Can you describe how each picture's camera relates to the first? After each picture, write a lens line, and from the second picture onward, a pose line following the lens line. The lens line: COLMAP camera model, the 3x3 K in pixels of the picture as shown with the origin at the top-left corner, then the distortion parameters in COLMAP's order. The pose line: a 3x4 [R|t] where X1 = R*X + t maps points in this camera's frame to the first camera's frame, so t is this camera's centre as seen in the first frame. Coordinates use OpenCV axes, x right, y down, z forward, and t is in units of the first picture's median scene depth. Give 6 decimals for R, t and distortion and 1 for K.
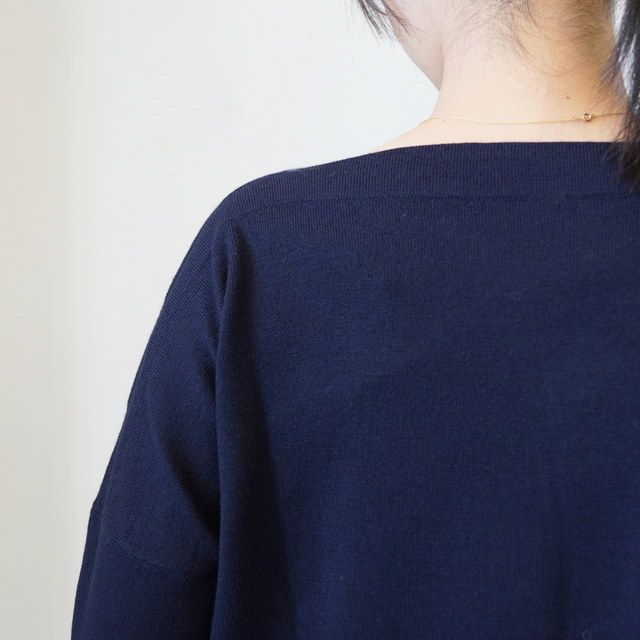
lens RADIAL K [[1152.3, 0, 306.7], [0, 1152.3, 325.1], [0, 0, 1]] dist [0.103980, 0.000000]
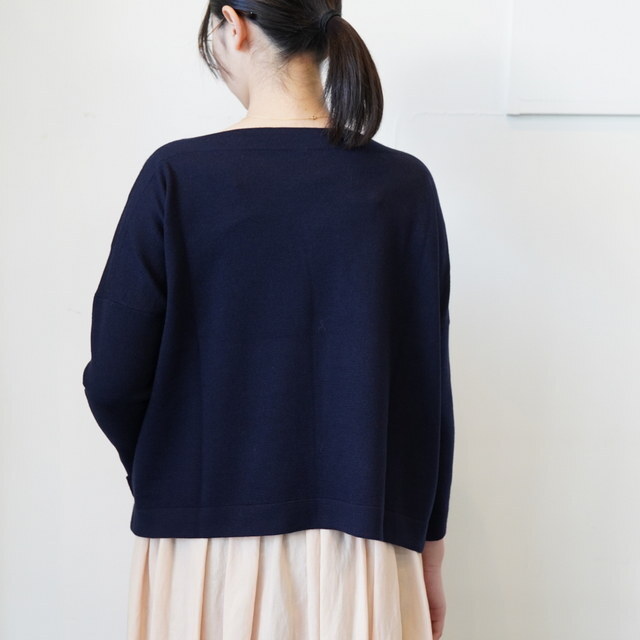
lens RADIAL K [[1152.3, 0, 332.4], [0, 1152.3, 325.0], [0, 0, 1]] dist [0.103980, 0.000000]
pose [[0.959683, -0.031105, 0.279358, -0.405696], [0.033909, 0.999411, -0.005209, 0.265101], [-0.279032, 0.014472, 0.960173, -1.311932]]
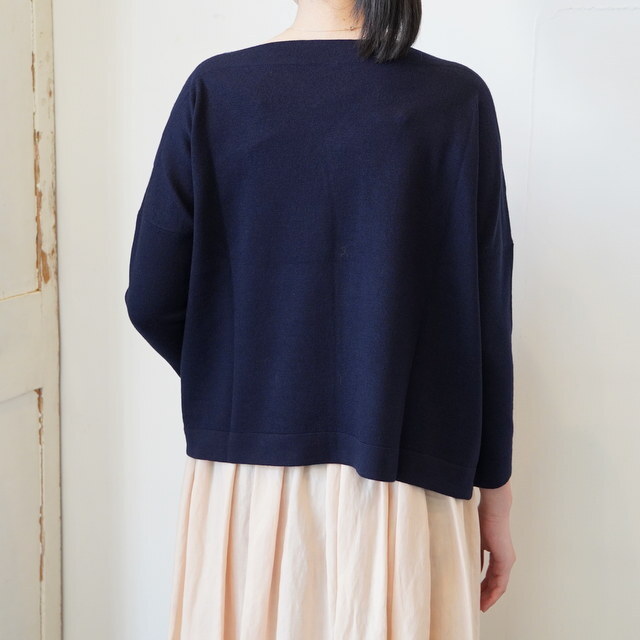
lens RADIAL K [[1357.0, 0, 306.4], [0, 1357.0, 294.6], [0, 0, 1]] dist [0.122402, 0.000000]
pose [[0.998472, -0.001669, -0.055227, 0.294079], [0.004286, 0.998871, 0.047312, 0.211502], [0.055085, -0.047476, 0.997352, -1.666108]]
